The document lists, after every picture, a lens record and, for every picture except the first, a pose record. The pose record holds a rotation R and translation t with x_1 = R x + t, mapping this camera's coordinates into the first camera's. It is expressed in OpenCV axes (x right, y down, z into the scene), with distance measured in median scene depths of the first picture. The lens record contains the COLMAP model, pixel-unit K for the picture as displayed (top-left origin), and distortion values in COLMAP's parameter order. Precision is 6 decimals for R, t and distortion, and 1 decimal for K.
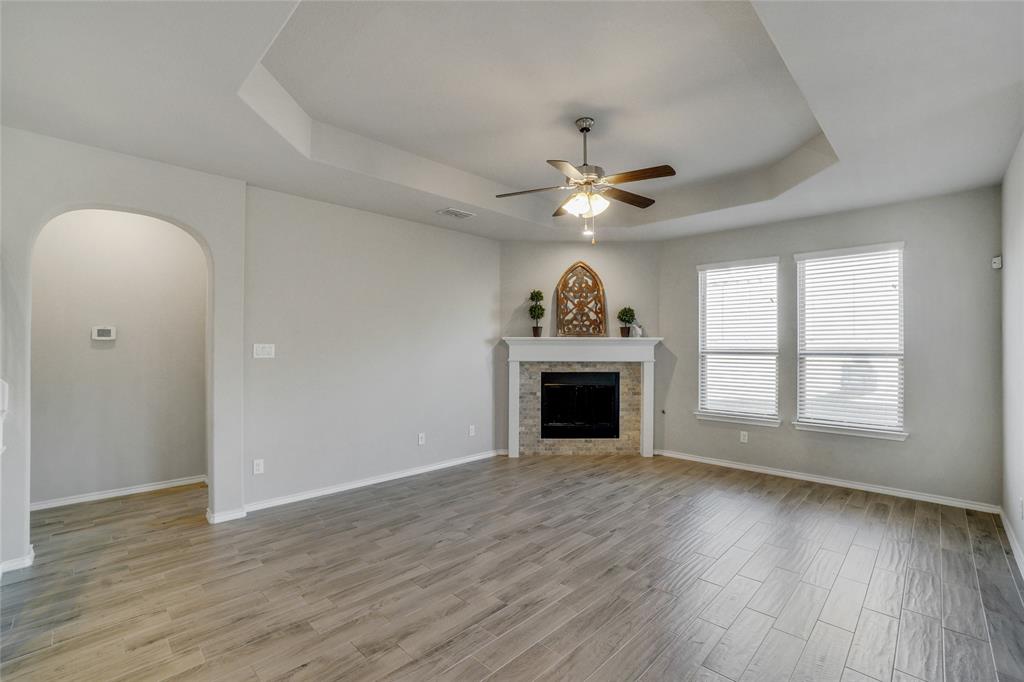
lens RADIAL K [[455.3, 0, 504.2], [0, 455.3, 340.4], [0, 0, 1]] dist [-0.068010, 0.028657]
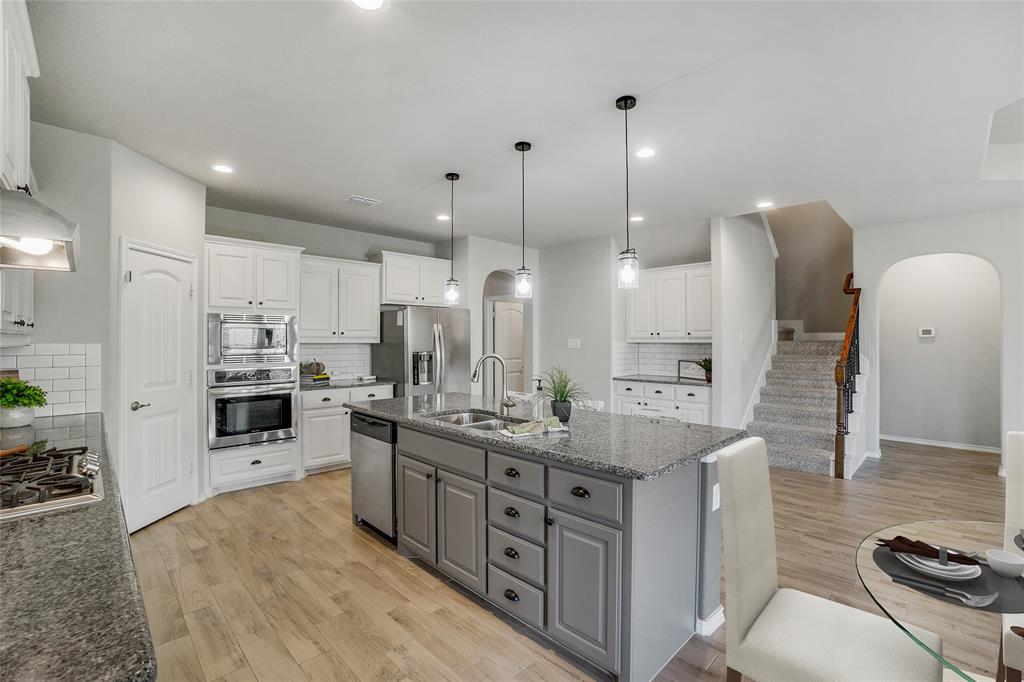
lens RADIAL K [[442.6, 0, 512.0], [0, 442.6, 341.0], [0, 0, 1]] dist [-0.007464, -0.000022]
pose [[0.001453, -0.007202, -0.999973, 0.380418], [0.016123, 0.999844, -0.007177, 0.000491], [0.999869, -0.016112, 0.001569, -0.267891]]
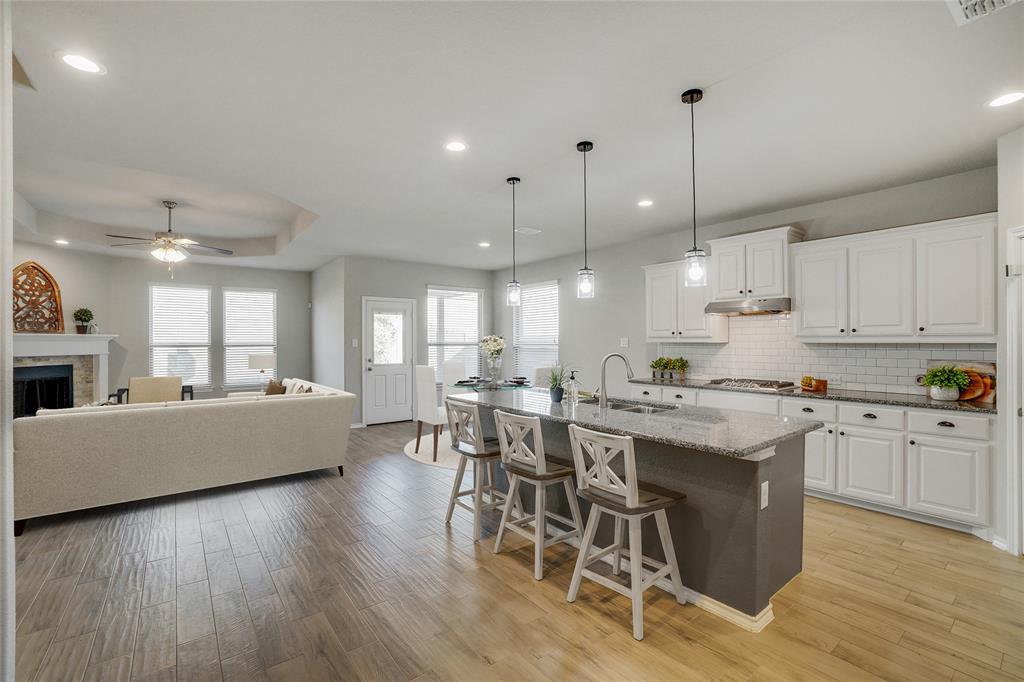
lens RADIAL K [[438.4, 0, 512.0], [0, 438.4, 341.0], [0, 0, 1]] dist [-0.069312, 0.020202]
pose [[0.113756, -0.005871, 0.993491, -0.667790], [-0.010140, 0.999924, 0.007070, -0.007746], [-0.993457, -0.010878, 0.113687, -0.219672]]
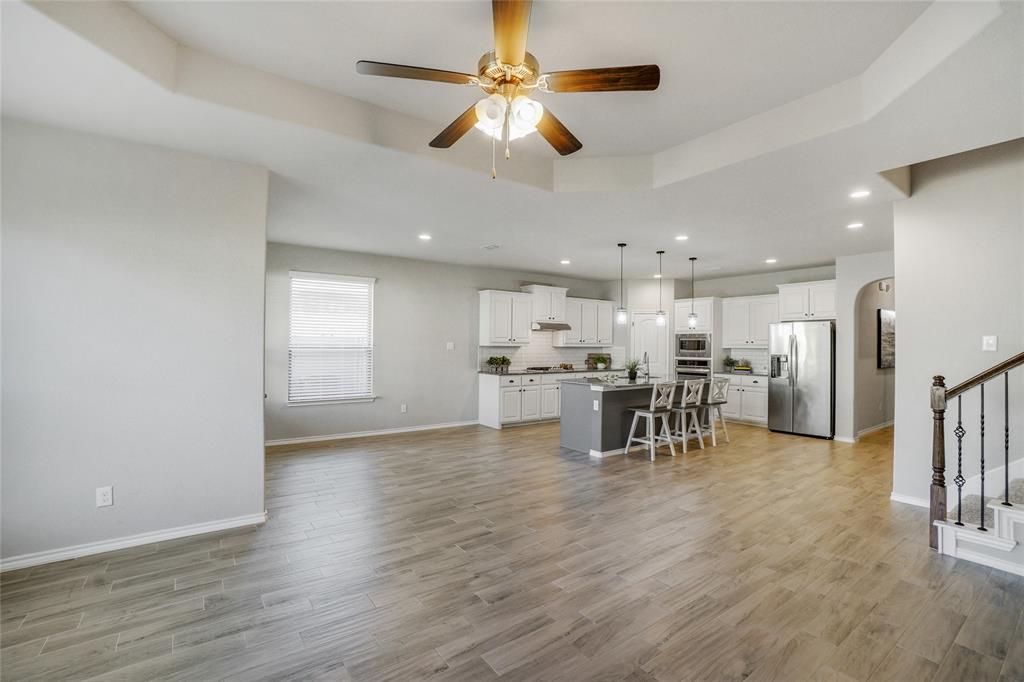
lens RADIAL K [[455.3, 0, 504.2], [0, 455.3, 340.4], [0, 0, 1]] dist [-0.068010, 0.028657]
pose [[-0.986258, -0.012101, 0.164772, 0.044765], [-0.016068, 0.999612, -0.022767, 0.013040], [-0.164432, -0.025102, -0.986069, 0.903555]]
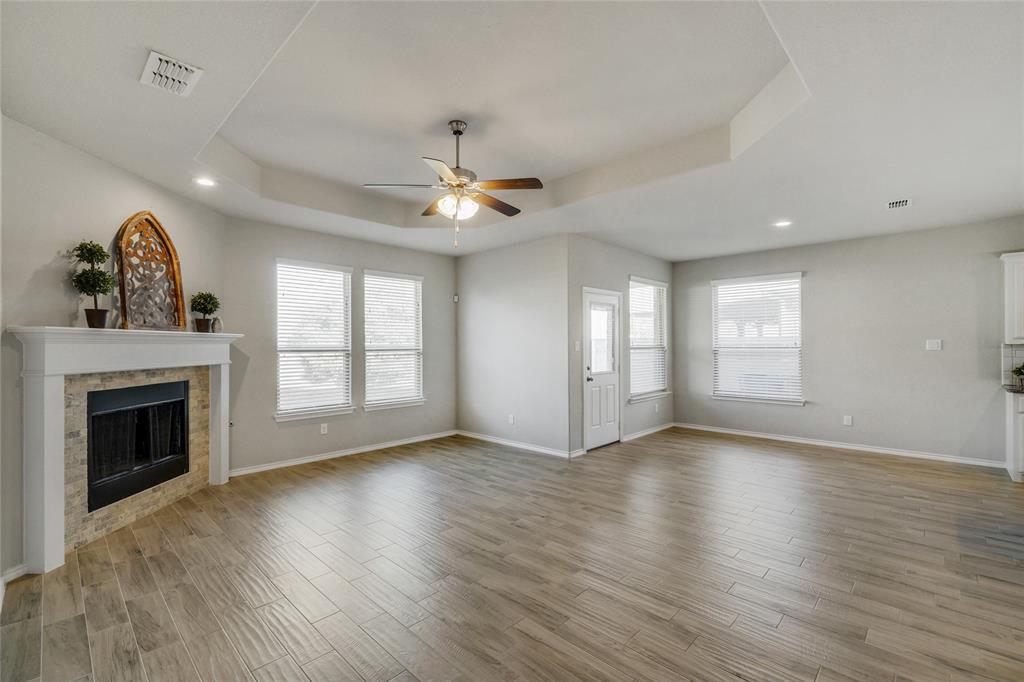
lens RADIAL K [[437.9, 0, 512.0], [0, 437.9, 341.0], [0, 0, 1]] dist [-0.002548, -0.000290]
pose [[-0.022569, 0.004984, 0.999733, -0.463642], [-0.008991, 0.999946, -0.005188, 0.005986], [-0.999705, -0.009106, -0.022523, 0.505671]]
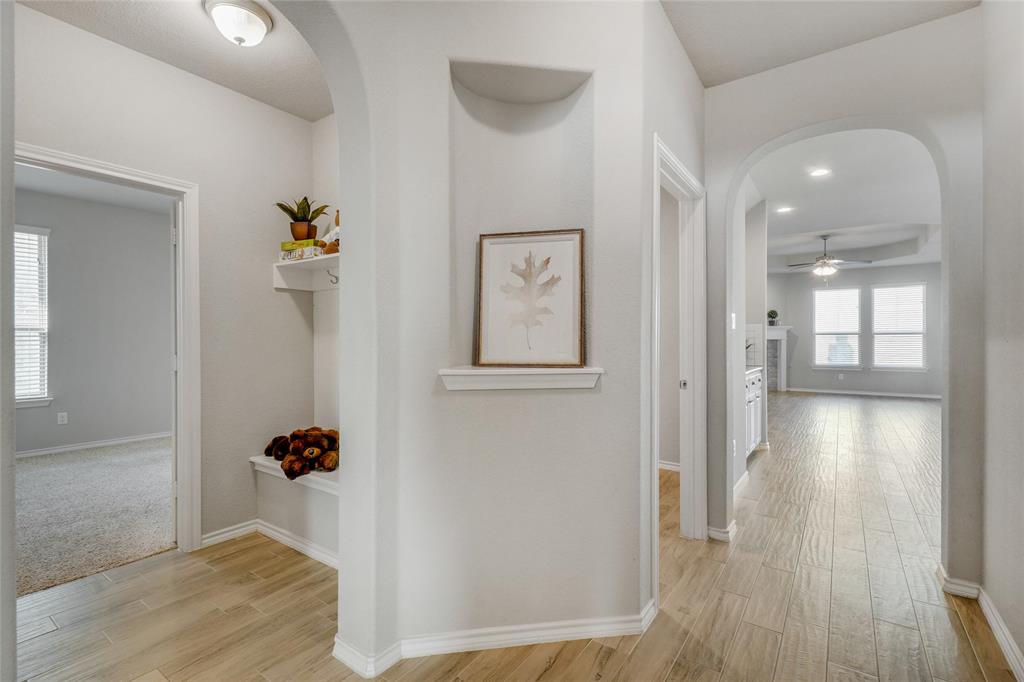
lens RADIAL K [[442.6, 0, 512.0], [0, 442.6, 341.0], [0, 0, 1]] dist [-0.007464, -0.000022]
pose [[0.989633, -0.007092, 0.143445, -1.032978], [0.004697, 0.999844, 0.017024, 0.017494], [-0.143543, -0.016174, 0.989512, -0.623324]]
